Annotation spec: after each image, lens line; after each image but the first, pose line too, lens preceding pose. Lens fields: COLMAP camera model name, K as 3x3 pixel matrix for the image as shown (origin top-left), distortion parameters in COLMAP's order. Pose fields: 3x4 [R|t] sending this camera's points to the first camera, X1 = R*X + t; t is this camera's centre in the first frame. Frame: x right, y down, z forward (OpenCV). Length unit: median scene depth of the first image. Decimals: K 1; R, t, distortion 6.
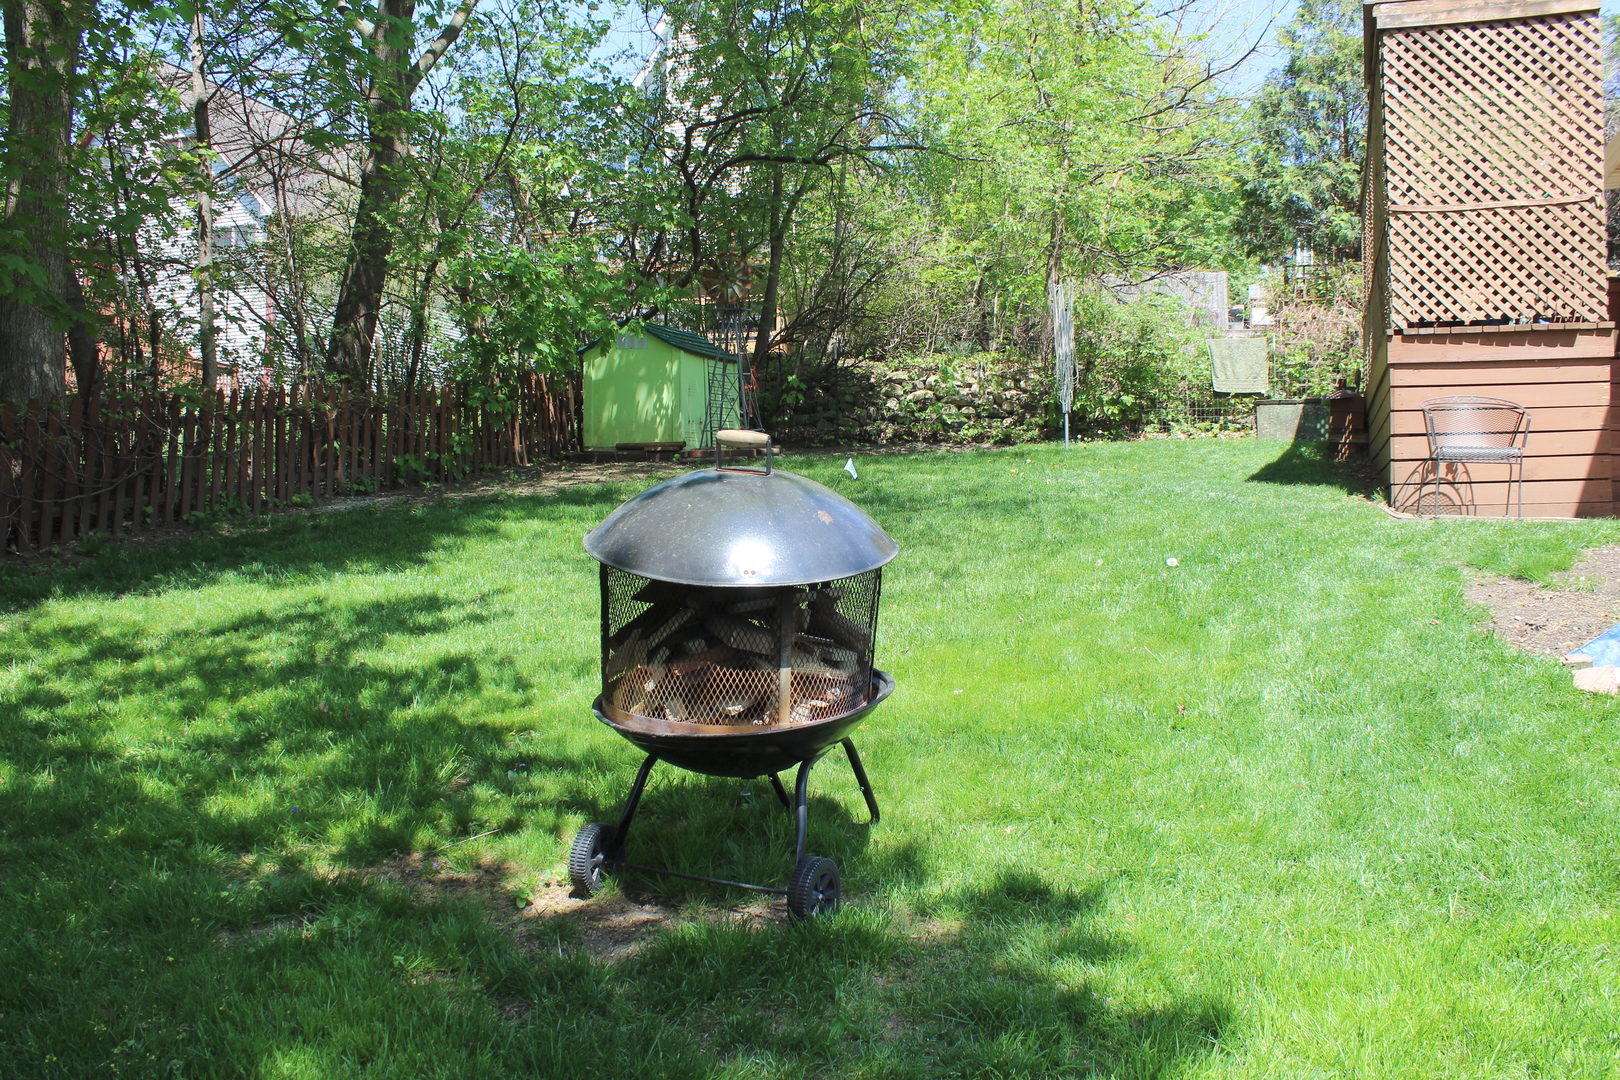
lens RADIAL K [[1354.7, 0, 807.9], [0, 1354.7, 561.5], [0, 0, 1]] dist [-0.169001, 0.142959]
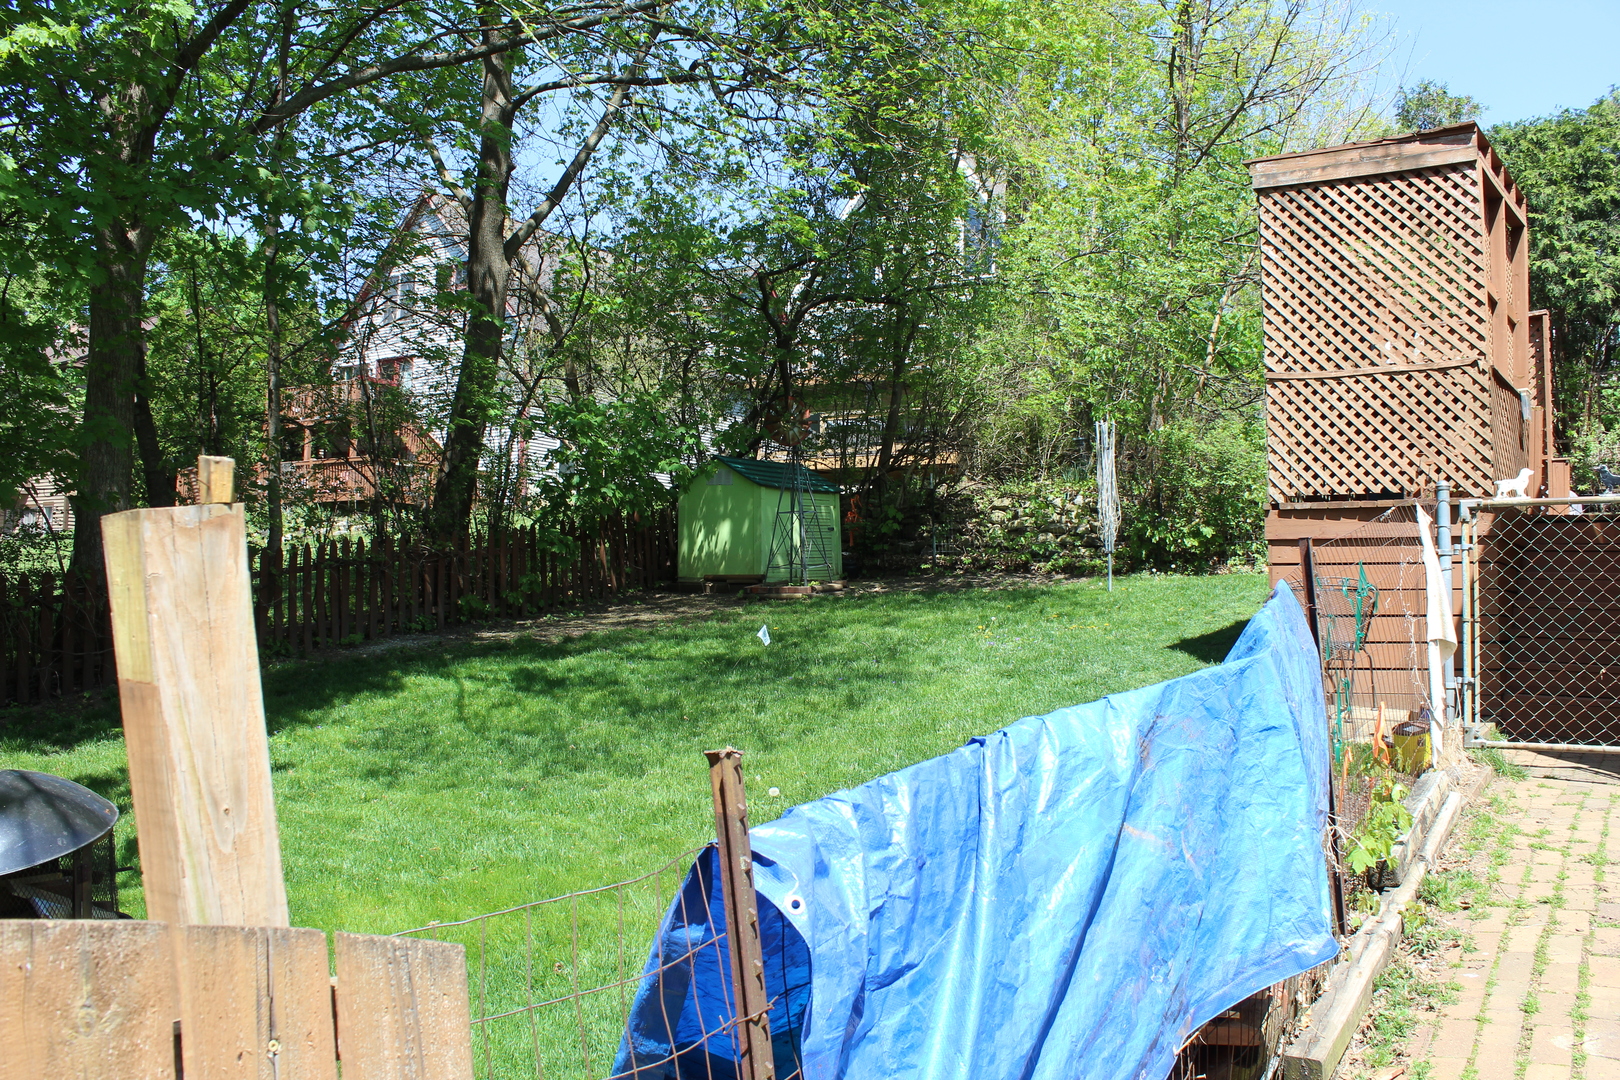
lens RADIAL K [[1354.7, 0, 807.9], [0, 1354.7, 561.5], [0, 0, 1]] dist [-0.169001, 0.142959]
pose [[0.969102, 0.004278, -0.246623, 0.366813], [-0.017873, 0.998439, -0.052909, -0.080355], [0.246012, 0.055682, 0.967666, -0.004908]]
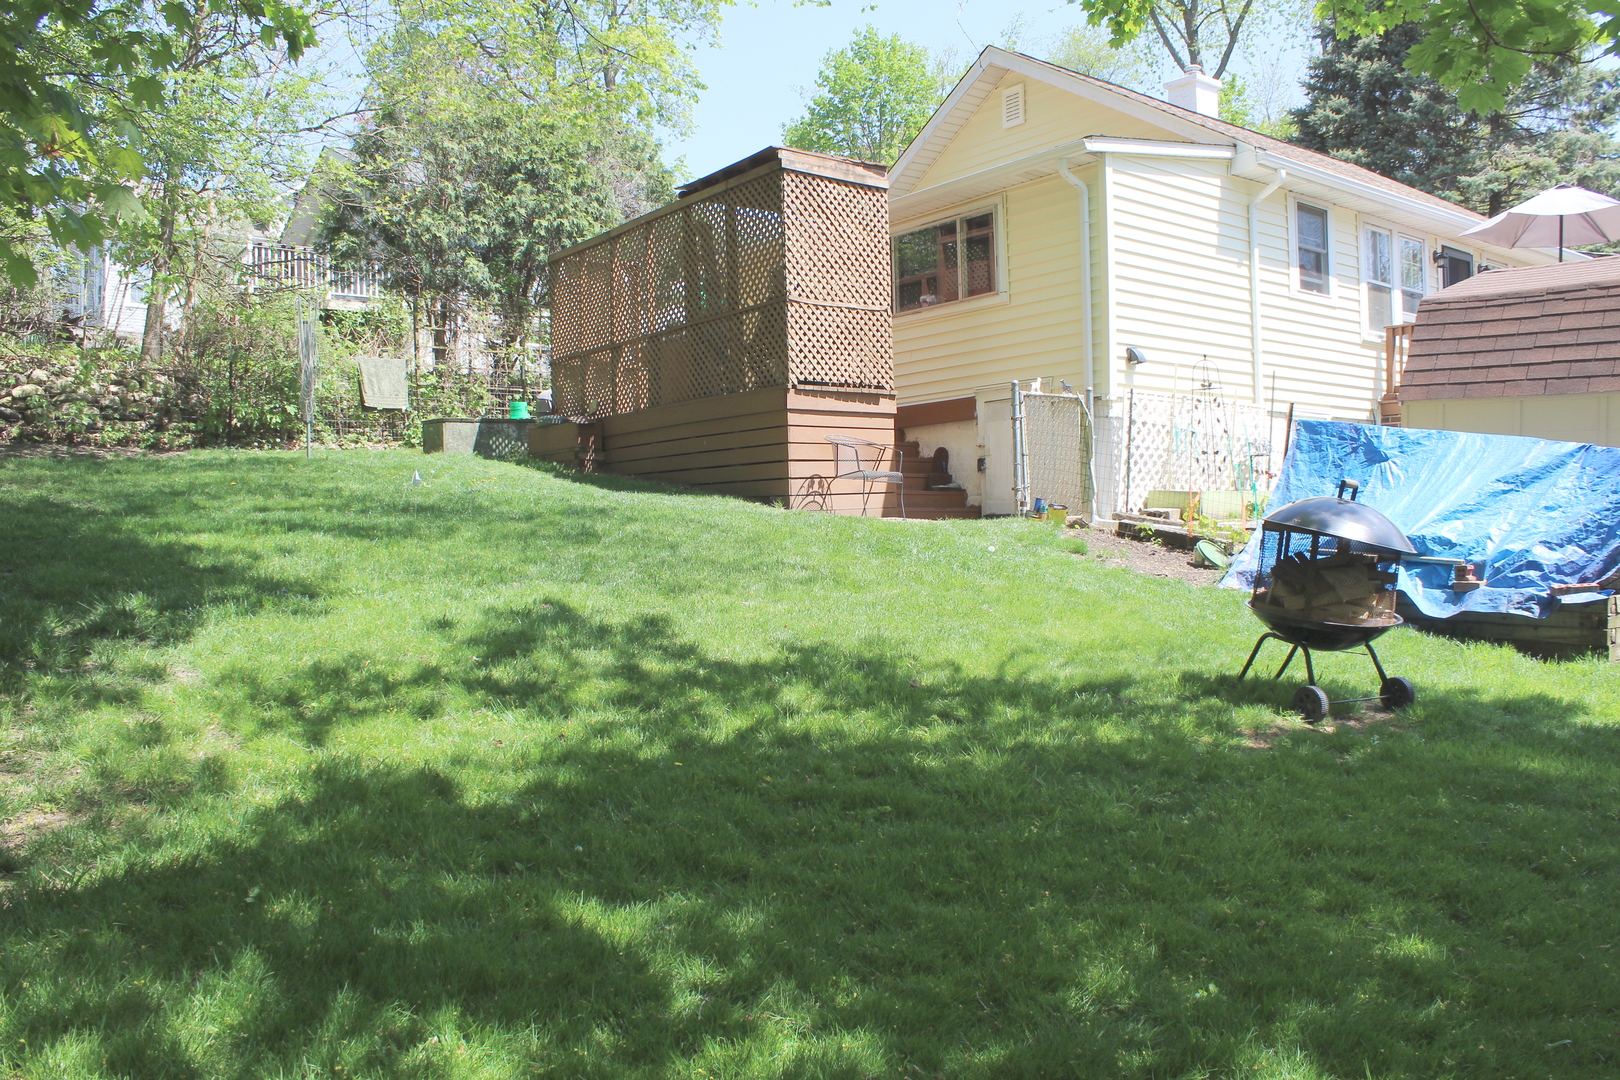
lens RADIAL K [[1354.7, 0, 807.9], [0, 1354.7, 561.5], [0, 0, 1]] dist [-0.169001, 0.142959]
pose [[0.527841, -0.034092, 0.848659, -0.782915], [0.036507, 0.999181, 0.017433, -0.013290], [-0.848558, 0.021780, 0.528654, 0.233784]]
